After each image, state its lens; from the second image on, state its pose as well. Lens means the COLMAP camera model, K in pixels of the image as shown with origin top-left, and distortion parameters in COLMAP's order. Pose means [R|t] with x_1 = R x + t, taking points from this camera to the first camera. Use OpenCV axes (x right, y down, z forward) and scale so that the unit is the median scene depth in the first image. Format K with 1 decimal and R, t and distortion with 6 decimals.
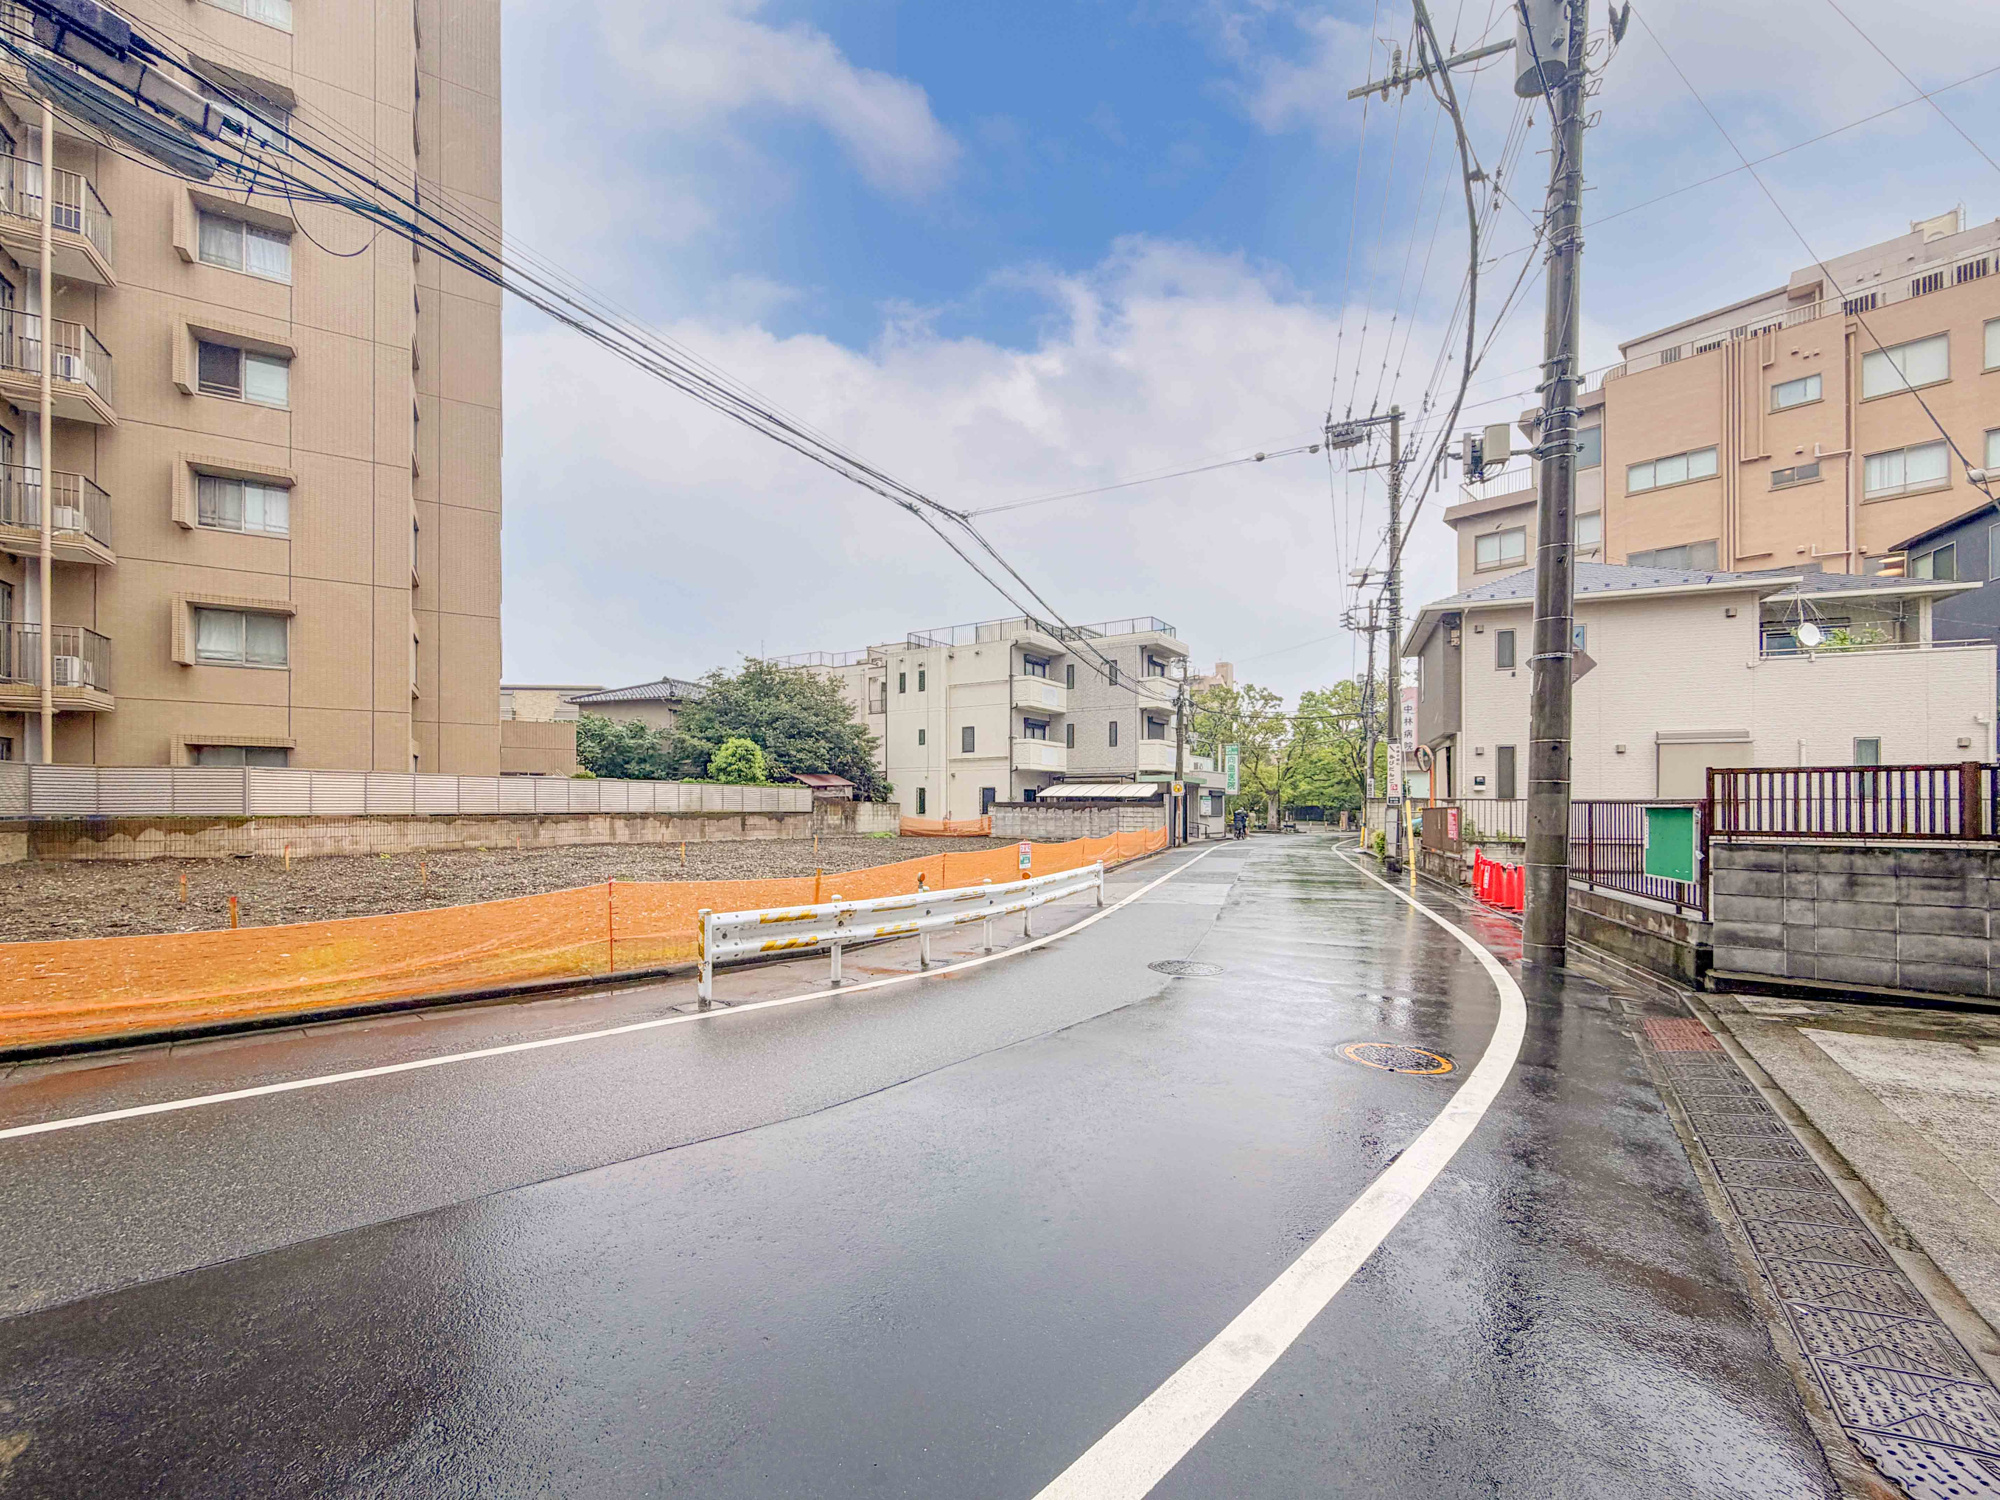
lens RADIAL K [[918.8, 0, 974.4], [0, 918.8, 779.2], [0, 0, 1]] dist [0.013163, -0.003733]
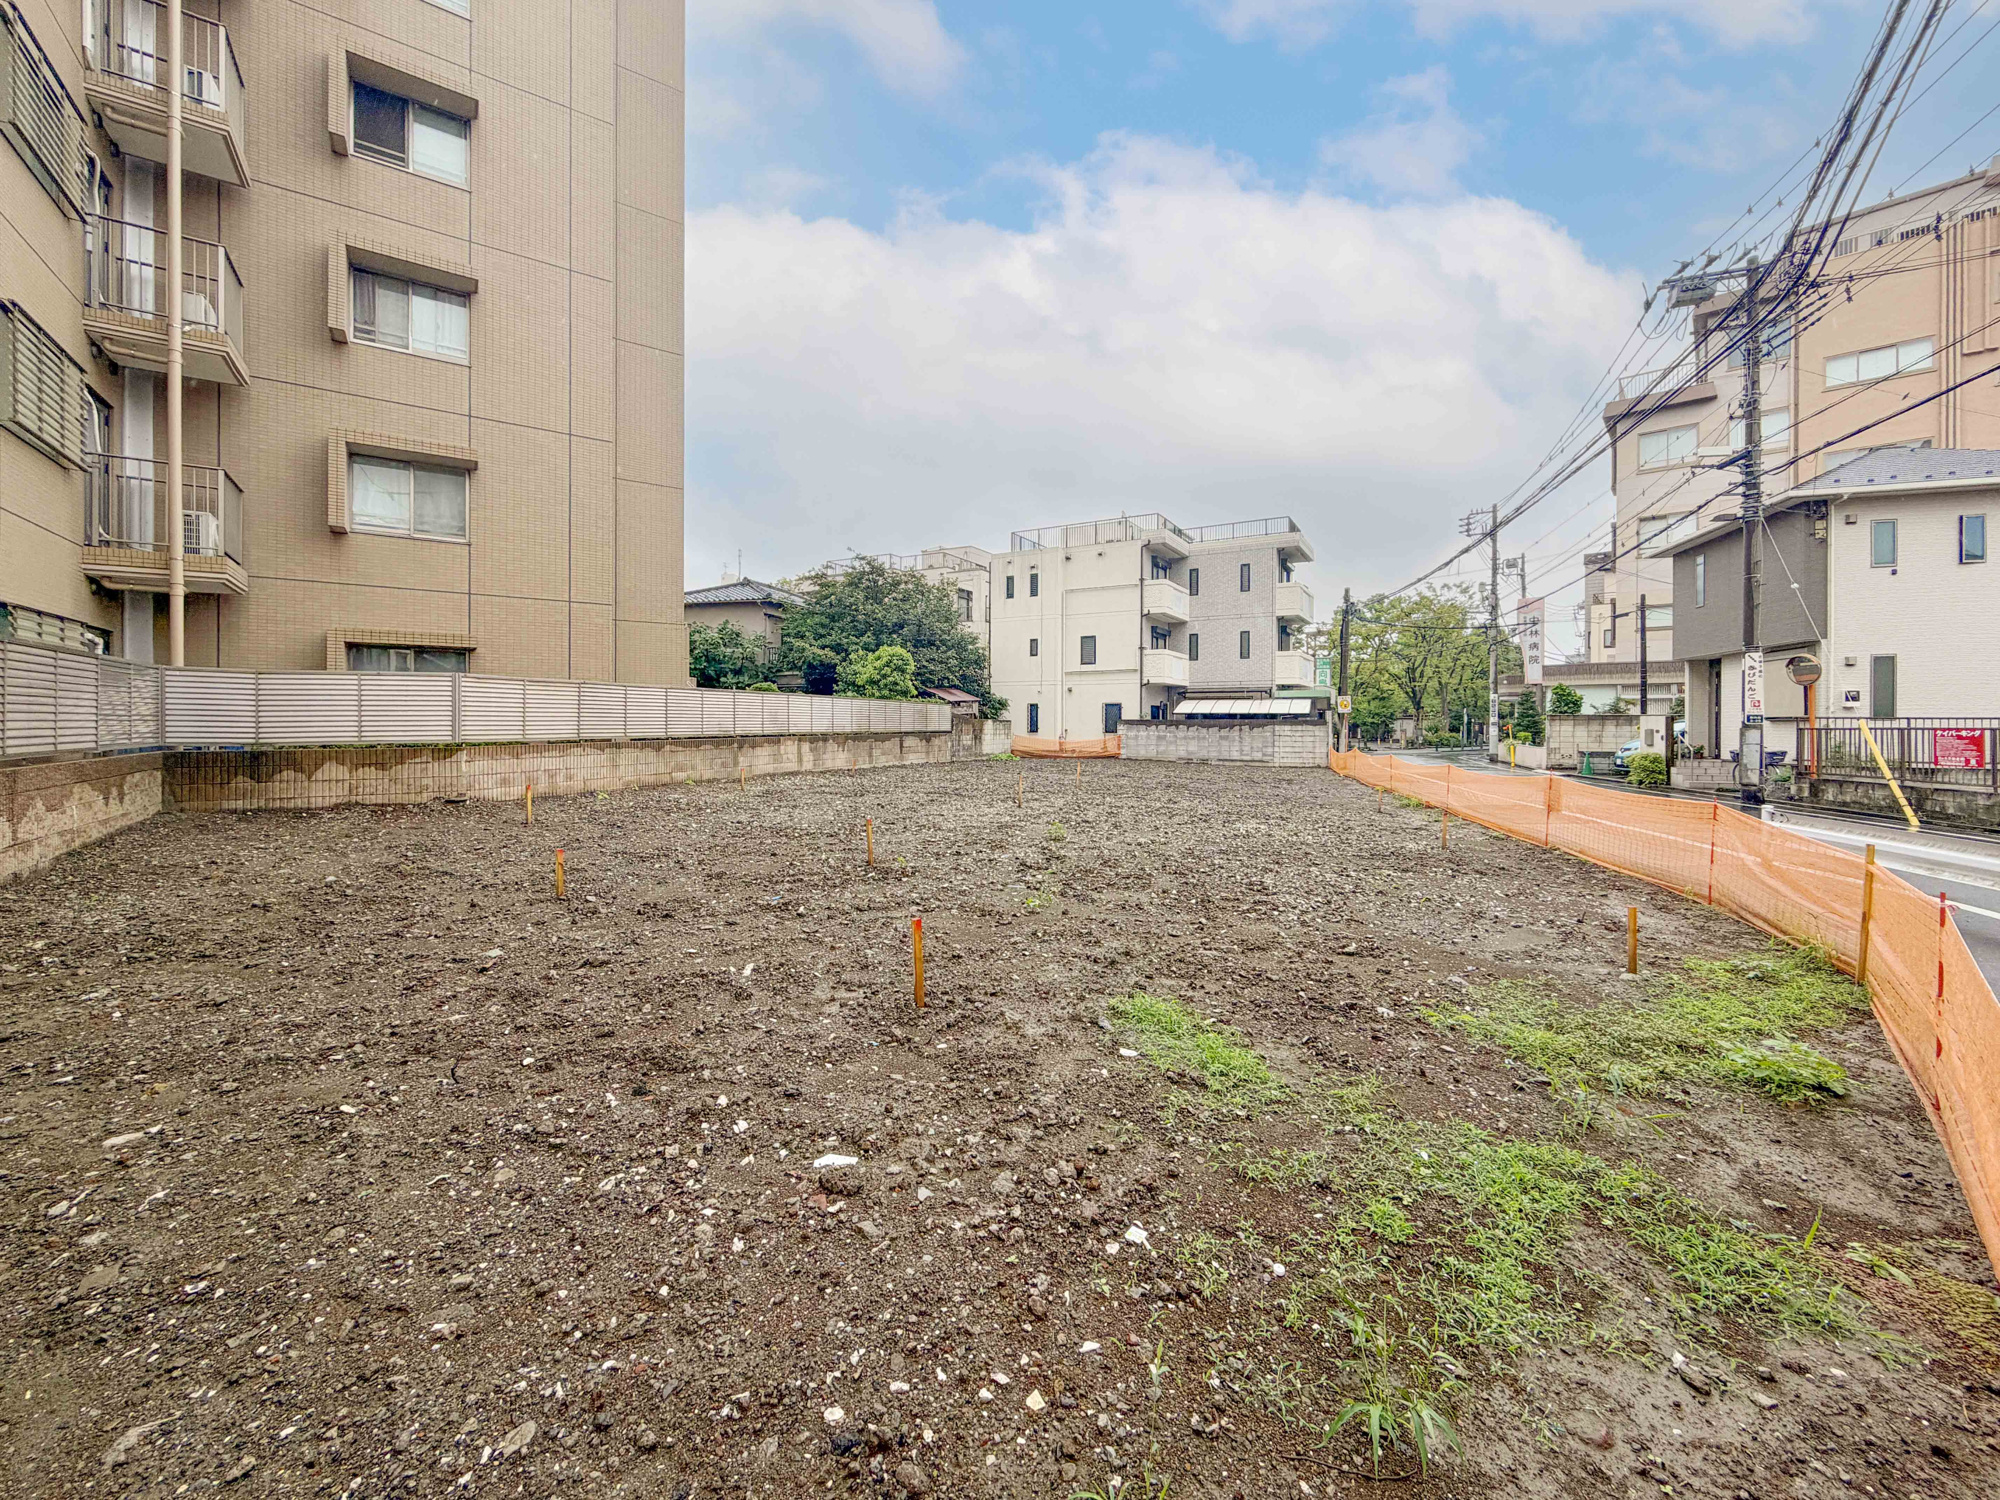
lens RADIAL K [[918.8, 0, 989.8], [0, 918.8, 701.1], [0, 0, 1]] dist [0.013163, -0.003733]
pose [[0.997205, 0.000025, 0.074708, -0.243243], [-0.000507, 0.999979, 0.006435, 0.001631], [-0.074706, -0.006455, 0.997185, 0.149470]]
